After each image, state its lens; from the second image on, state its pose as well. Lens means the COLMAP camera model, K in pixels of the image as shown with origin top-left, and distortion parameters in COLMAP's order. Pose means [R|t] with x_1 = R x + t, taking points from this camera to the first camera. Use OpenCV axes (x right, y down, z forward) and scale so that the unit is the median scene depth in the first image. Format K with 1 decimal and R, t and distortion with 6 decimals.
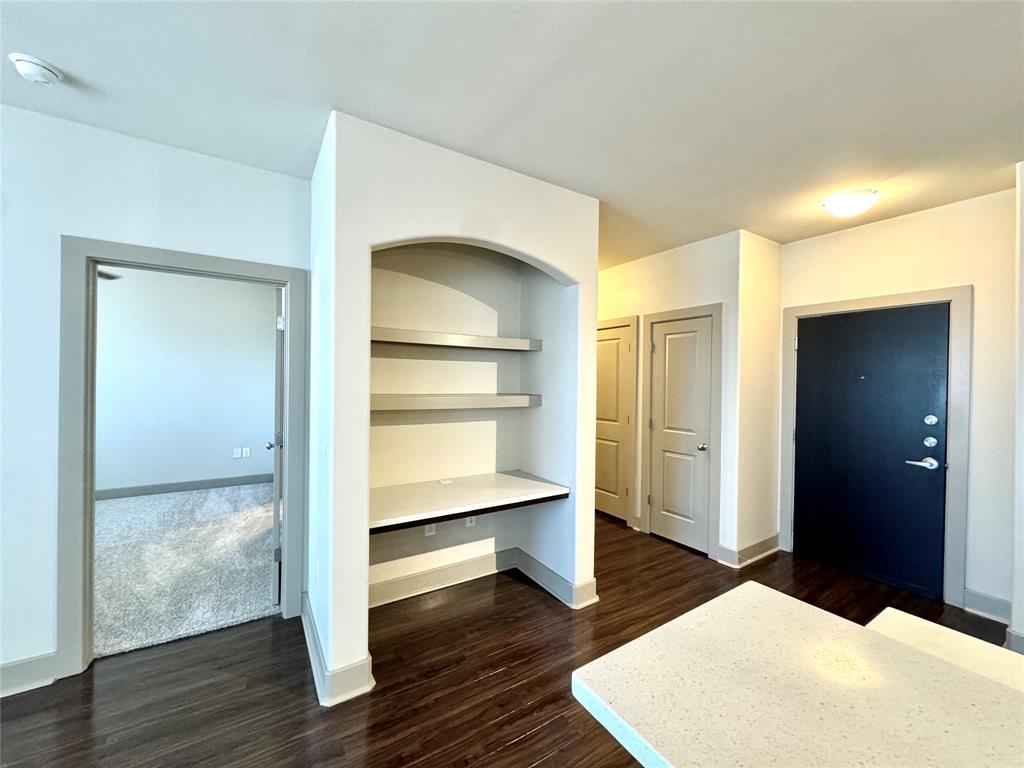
lens RADIAL K [[406.9, 0, 515.6], [0, 406.9, 383.2], [0, 0, 1]] dist [-0.000595, 0.000171]
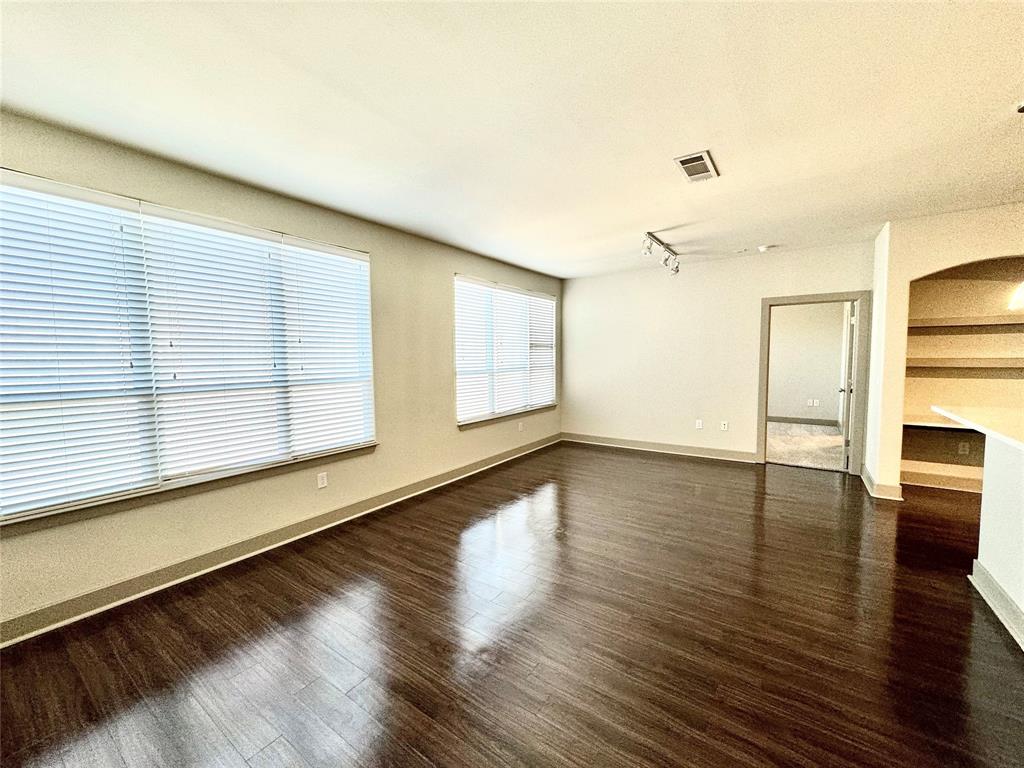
lens RADIAL K [[410.2, 0, 510.2], [0, 410.2, 381.7], [0, 0, 1]] dist [-0.002506, 0.000320]
pose [[0.371734, 0.042388, -0.927371, 0.560484], [0.003596, 0.998884, 0.047098, 0.038045], [0.928332, -0.020843, 0.371167, -1.102618]]
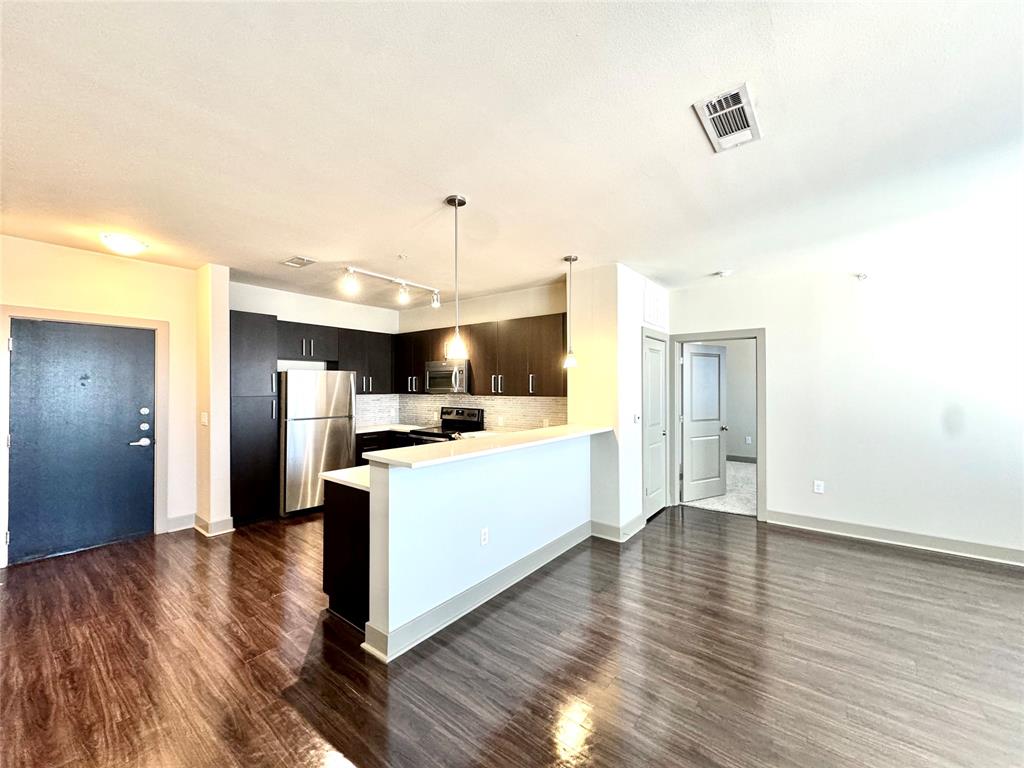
lens RADIAL K [[406.9, 0, 515.6], [0, 406.9, 383.2], [0, 0, 1]] dist [-0.000595, 0.000171]
pose [[-0.333064, 0.001868, 0.942902, -0.752374], [0.004949, 0.999988, -0.000233, 0.000416], [-0.942891, 0.004589, -0.333069, 0.260740]]
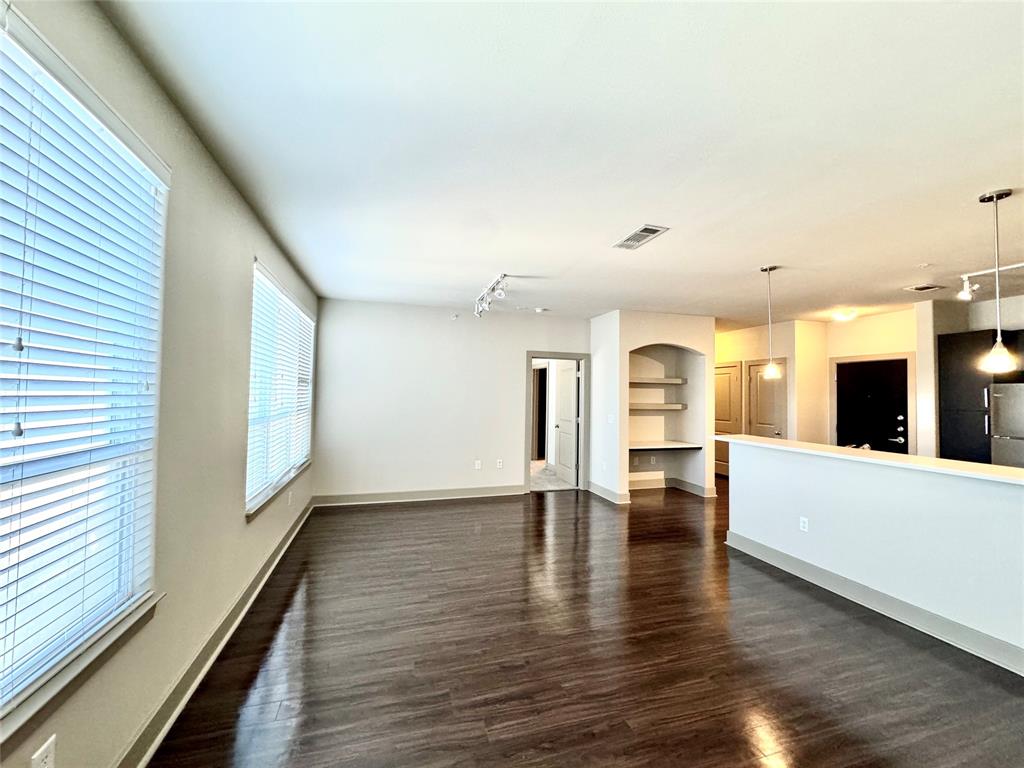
lens RADIAL K [[410.2, 0, 510.2], [0, 410.2, 381.7], [0, 0, 1]] dist [-0.002506, 0.000320]
pose [[0.960790, -0.006691, -0.277195, -0.257224], [-0.006653, 0.998865, -0.047172, 0.021405], [0.277196, 0.047167, 0.959655, -1.477498]]
